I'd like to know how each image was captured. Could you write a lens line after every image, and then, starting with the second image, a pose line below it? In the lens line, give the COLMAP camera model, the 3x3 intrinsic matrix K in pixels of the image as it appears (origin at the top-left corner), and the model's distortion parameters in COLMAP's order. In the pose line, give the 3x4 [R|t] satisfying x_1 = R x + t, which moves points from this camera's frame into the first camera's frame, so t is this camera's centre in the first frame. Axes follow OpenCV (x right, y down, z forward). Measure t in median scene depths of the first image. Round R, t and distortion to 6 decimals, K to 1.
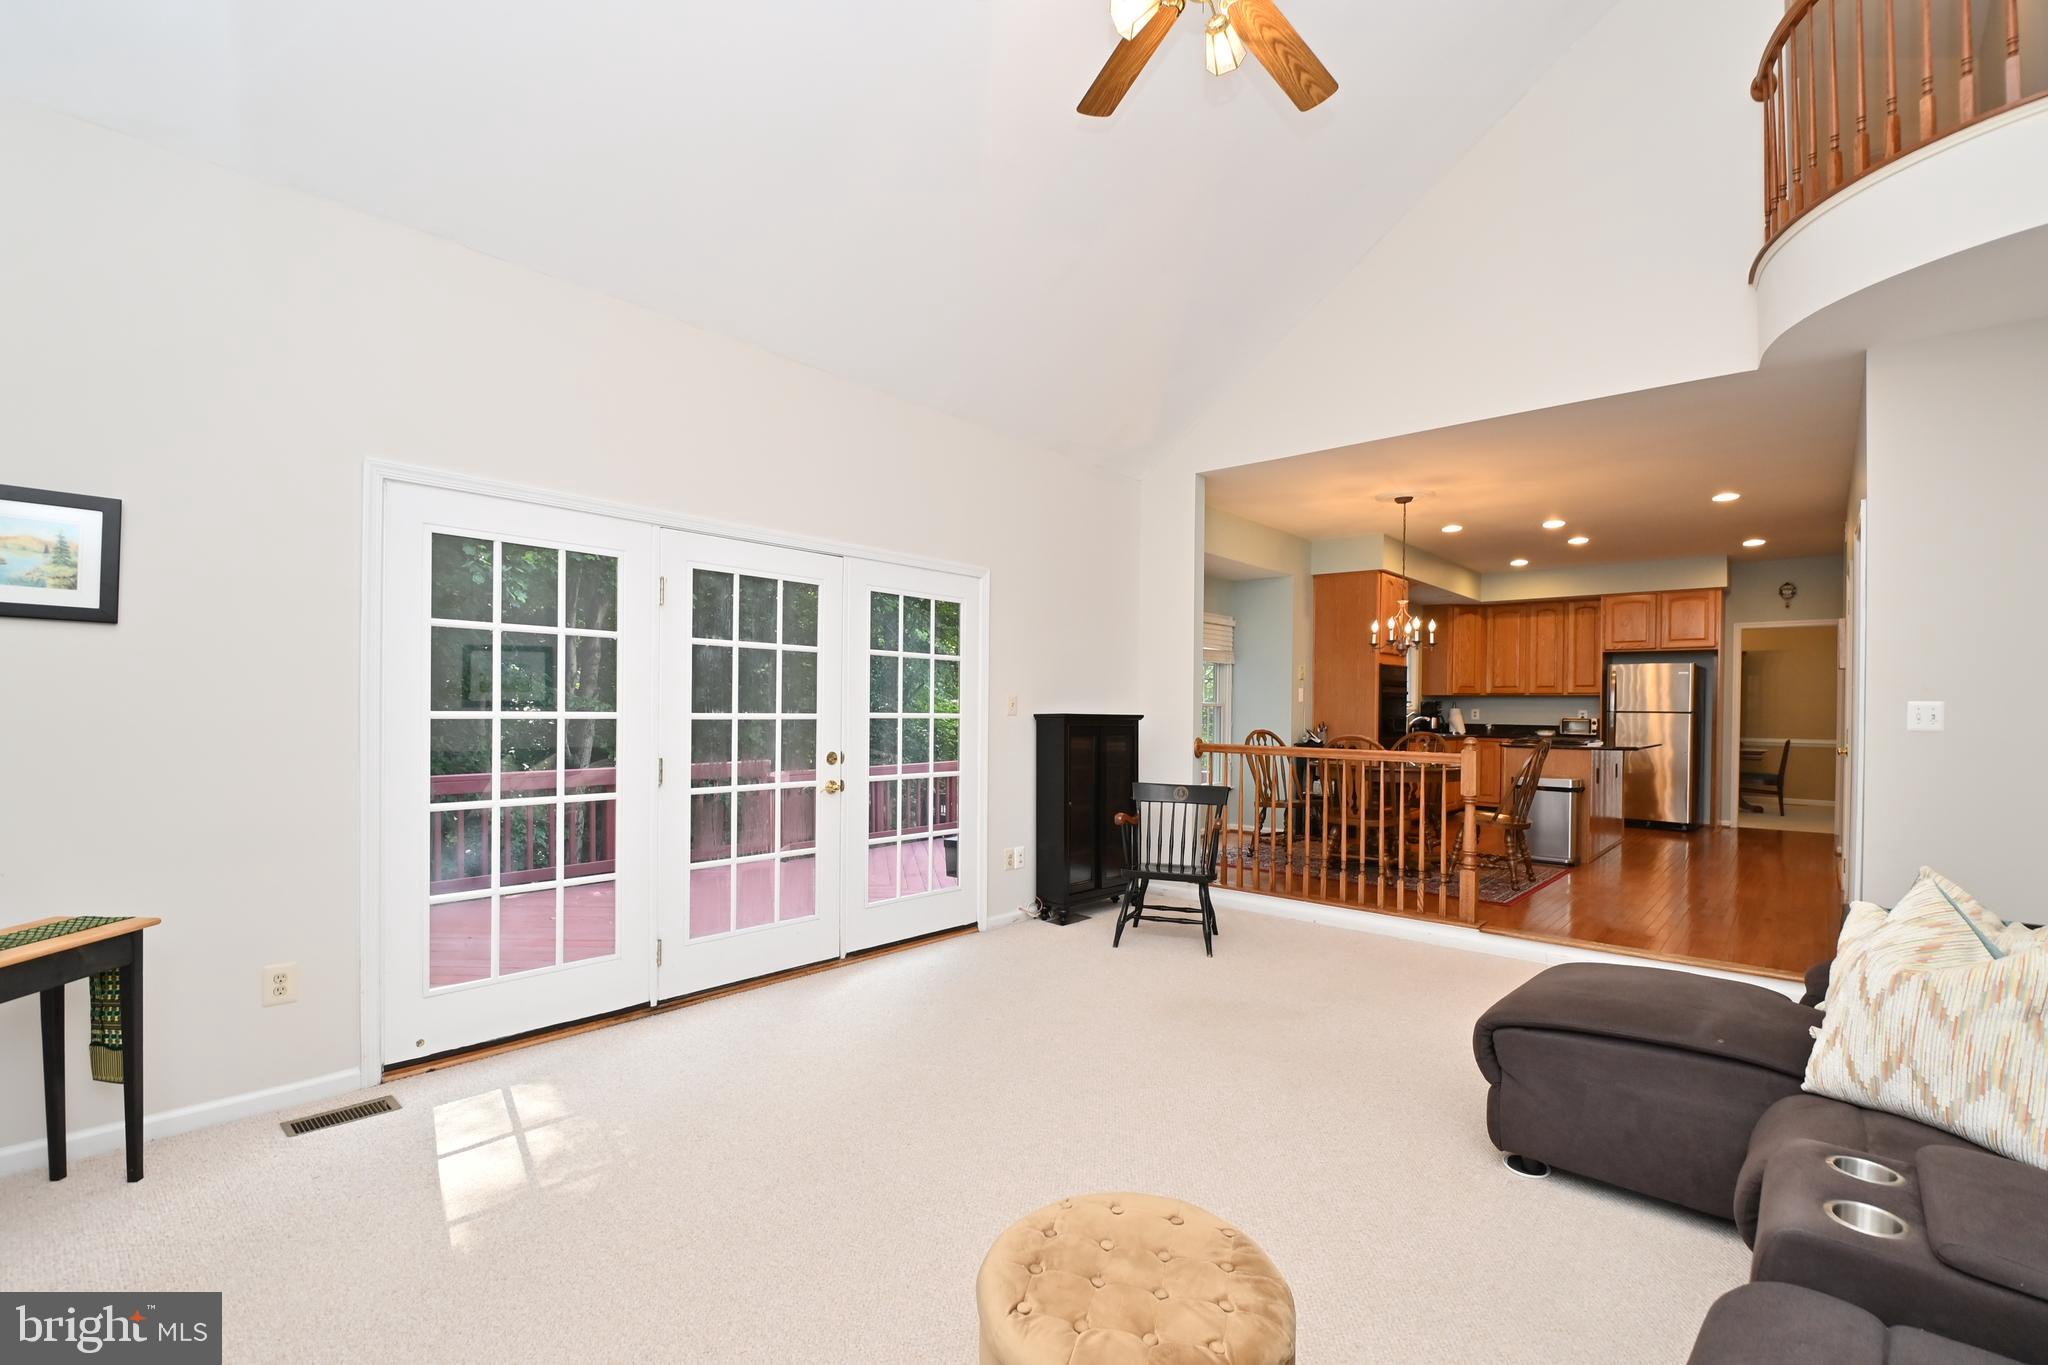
lens RADIAL K [[902.2, 0, 1022.7], [0, 902.2, 710.9], [0, 0, 1]] dist [-0.002411, -0.010652]
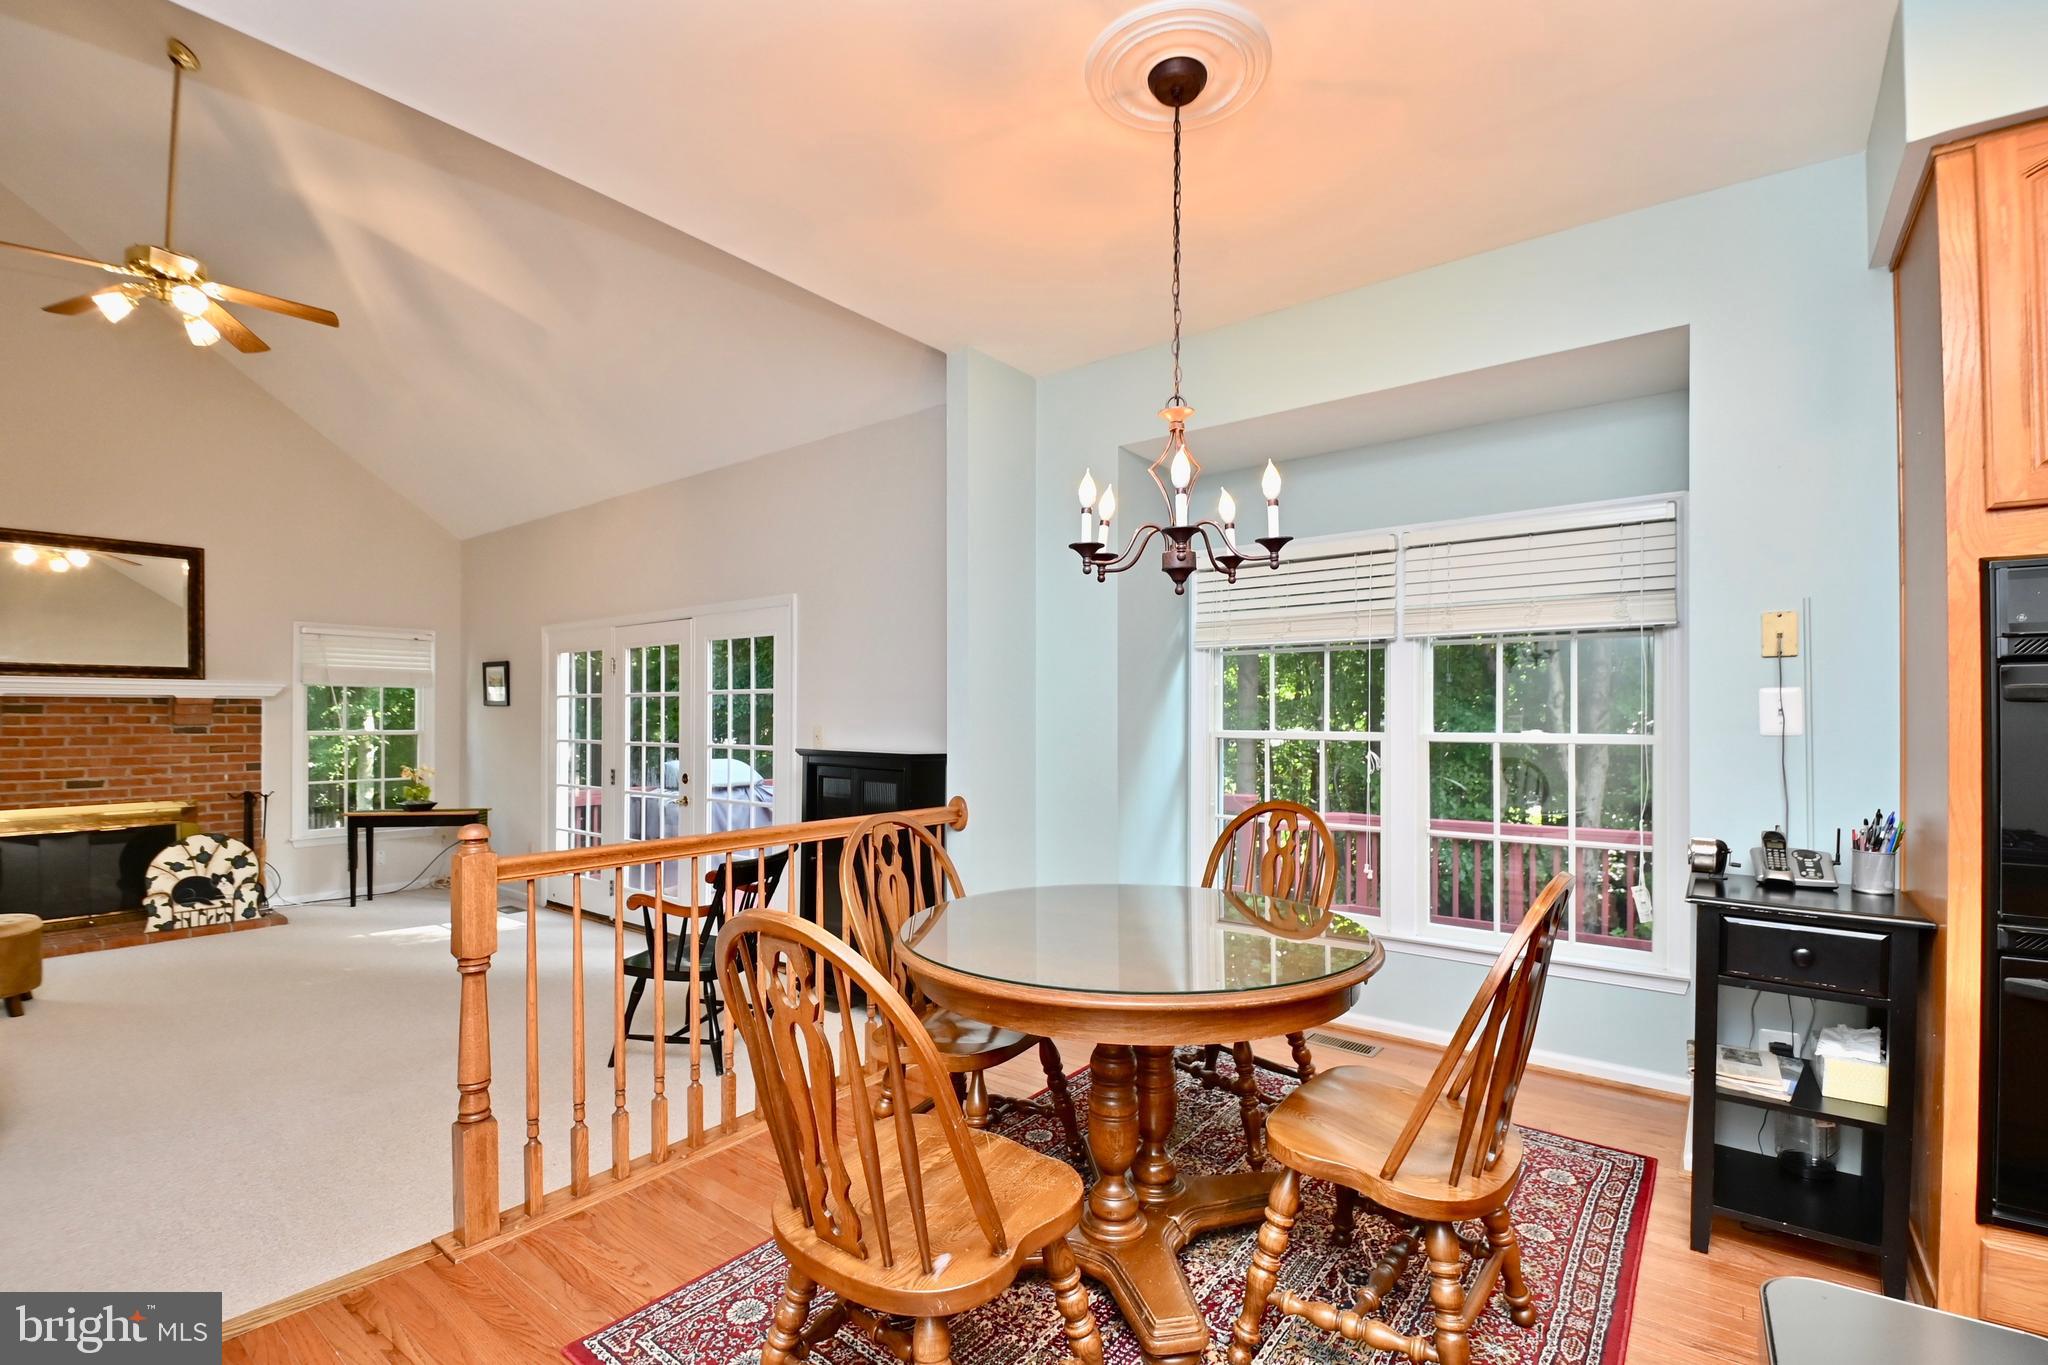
lens RADIAL K [[902.2, 0, 1031.7], [0, 902.2, 712.9], [0, 0, 1]] dist [-0.002411, -0.010652]
pose [[0.080857, -0.017149, -0.996578, 0.499385], [-0.005409, 0.999830, -0.017644, -0.010275], [0.996711, 0.006817, 0.080751, 0.641775]]
